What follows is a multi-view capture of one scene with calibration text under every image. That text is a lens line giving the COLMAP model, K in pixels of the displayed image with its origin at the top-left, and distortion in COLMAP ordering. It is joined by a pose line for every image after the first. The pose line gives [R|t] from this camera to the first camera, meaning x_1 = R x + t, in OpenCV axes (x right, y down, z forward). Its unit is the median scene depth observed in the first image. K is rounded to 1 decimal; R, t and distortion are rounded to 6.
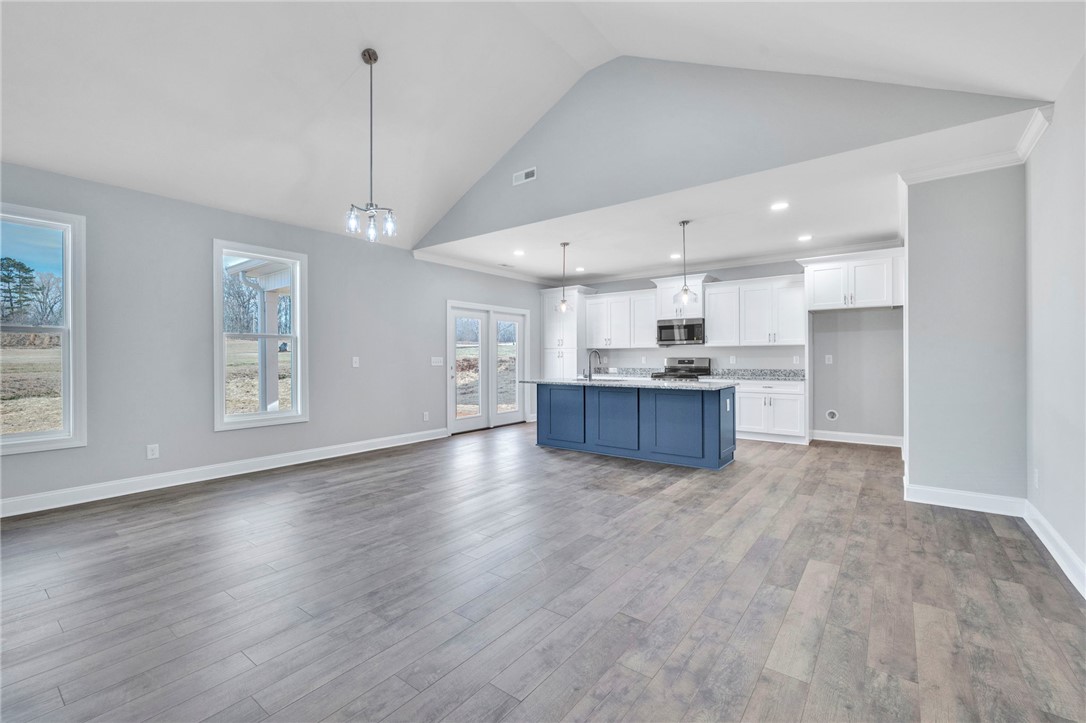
lens RADIAL K [[463.7, 0, 536.1], [0, 463.7, 356.9], [0, 0, 1]] dist [0.001109, 0.000412]
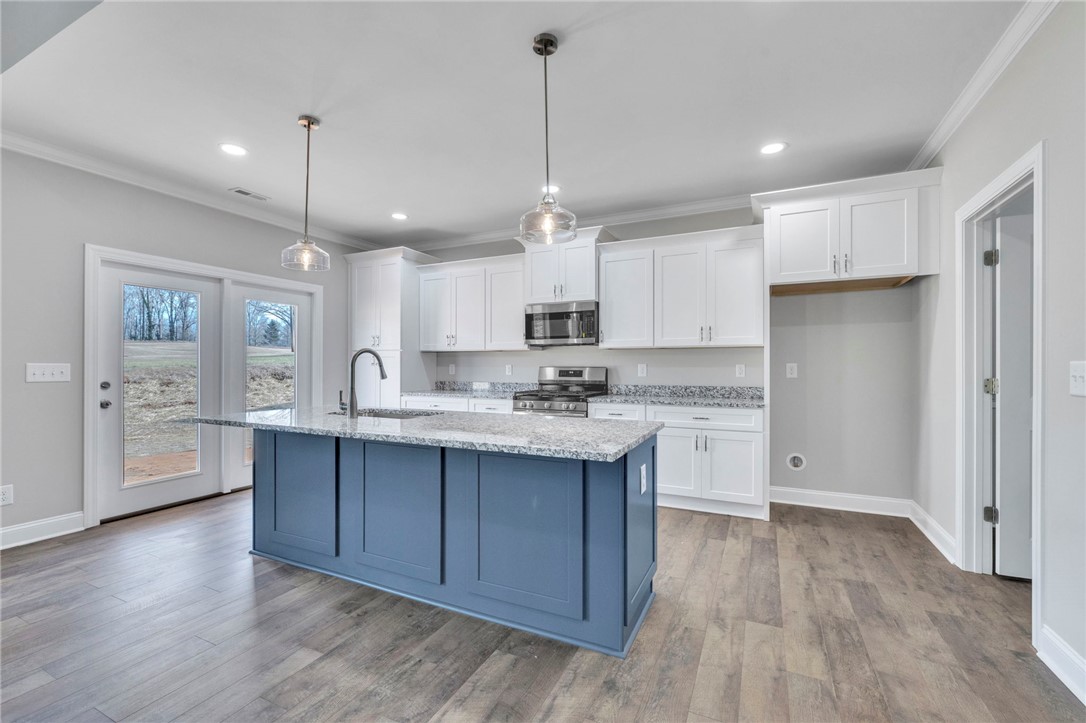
lens RADIAL K [[463.7, 0, 534.1], [0, 463.7, 364.6], [0, 0, 1]] dist [0.001109, 0.000412]
pose [[0.981060, 0.004881, 0.193643, 0.184480], [-0.004657, 0.999988, -0.001609, 0.000340], [-0.193648, 0.000677, 0.981071, 0.476832]]
